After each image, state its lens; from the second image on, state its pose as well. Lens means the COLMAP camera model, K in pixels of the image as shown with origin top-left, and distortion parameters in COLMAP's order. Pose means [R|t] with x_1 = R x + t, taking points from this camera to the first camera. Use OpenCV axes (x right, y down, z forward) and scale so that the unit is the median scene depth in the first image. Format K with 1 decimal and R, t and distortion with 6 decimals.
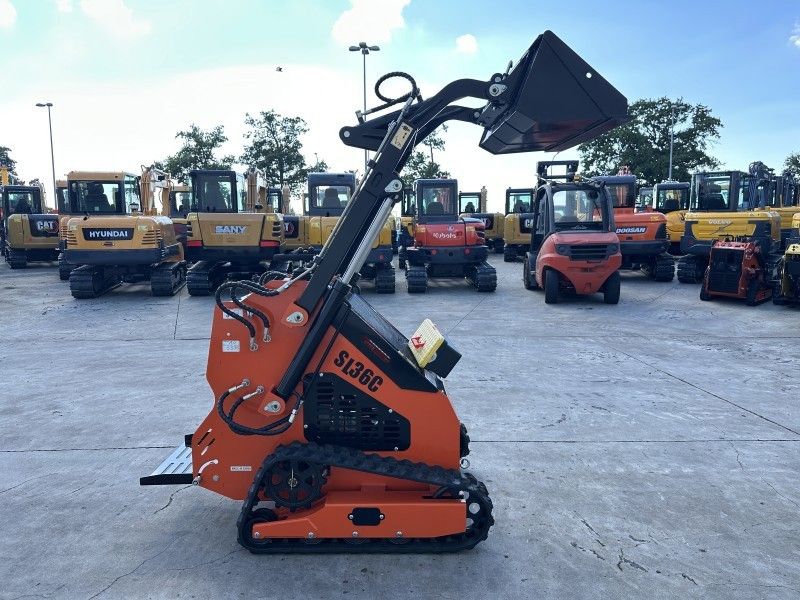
lens RADIAL K [[564.2, 0, 405.0], [0, 564.2, 294.9], [0, 0, 1]] dist [0.041059, -0.050048]
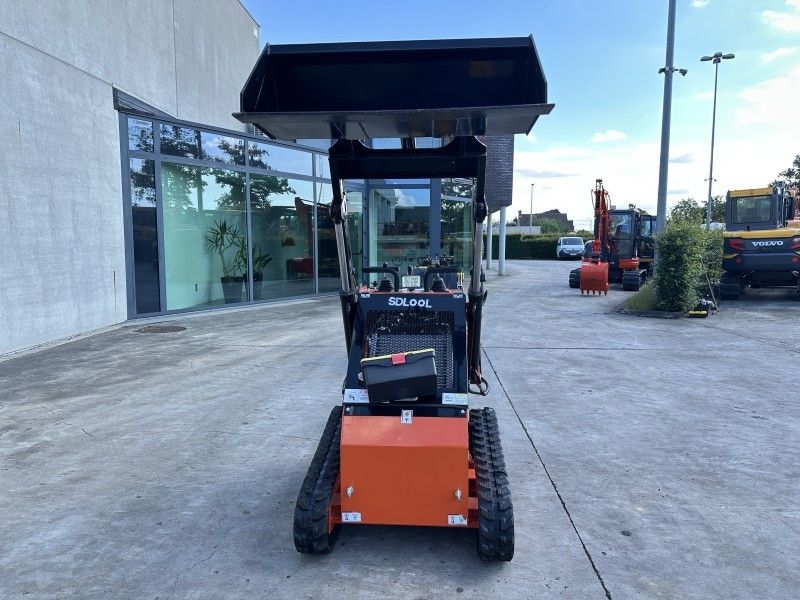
lens RADIAL K [[564.2, 0, 405.0], [0, 564.2, 292.9], [0, 0, 1]] dist [0.041059, -0.050048]
pose [[-0.082880, 0.097344, -0.991794, 0.597188], [-0.104533, 0.988879, 0.105793, -0.087870], [0.991062, 0.112443, -0.071783, 0.657204]]
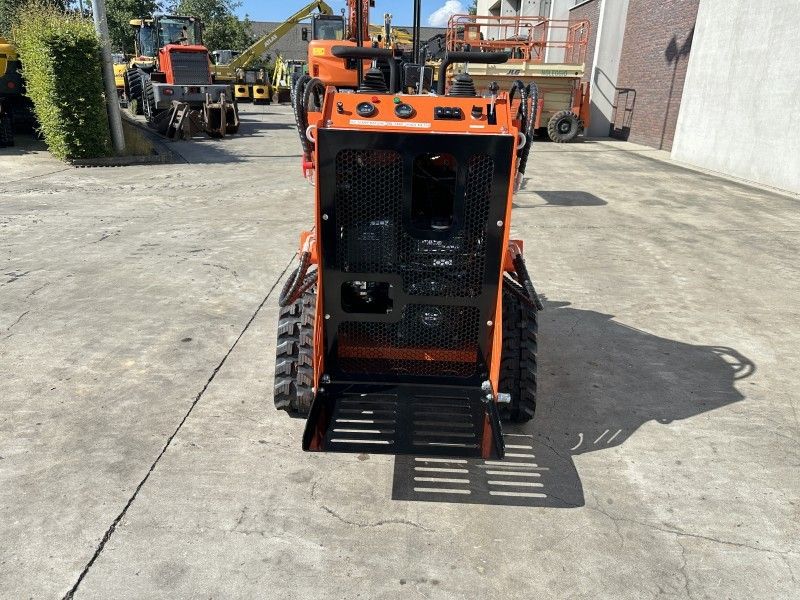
lens RADIAL K [[564.2, 0, 402.8], [0, 564.2, 303.4], [0, 0, 1]] dist [0.041059, -0.050048]
pose [[0.037180, -0.350942, 0.935659, -0.557809], [0.075441, 0.934620, 0.347555, -0.020284], [-0.996457, 0.057665, 0.061224, 0.609893]]
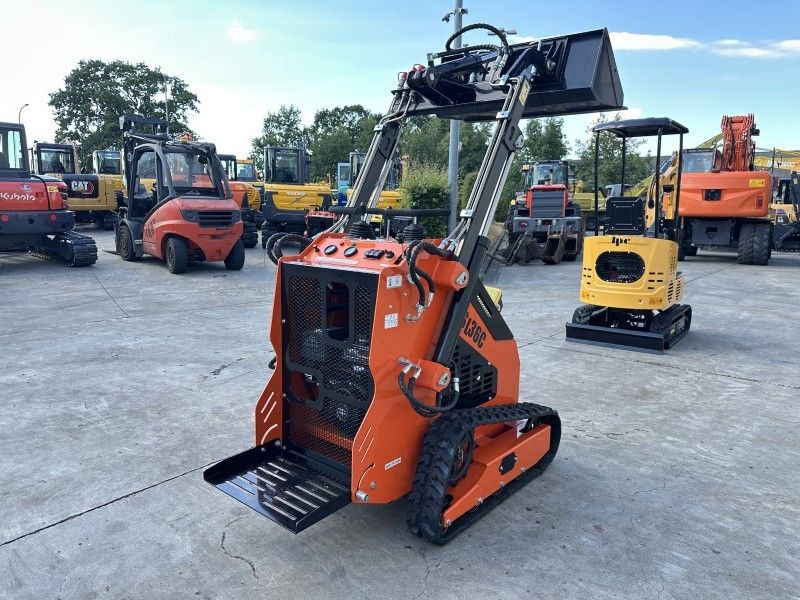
lens RADIAL K [[564.2, 0, 395.5], [0, 564.2, 301.9], [0, 0, 1]] dist [0.041059, -0.050048]
pose [[0.658390, -0.109799, 0.744625, -0.507065], [0.062091, 0.993854, 0.091649, -0.006533], [-0.750112, -0.014106, 0.661161, 0.253663]]
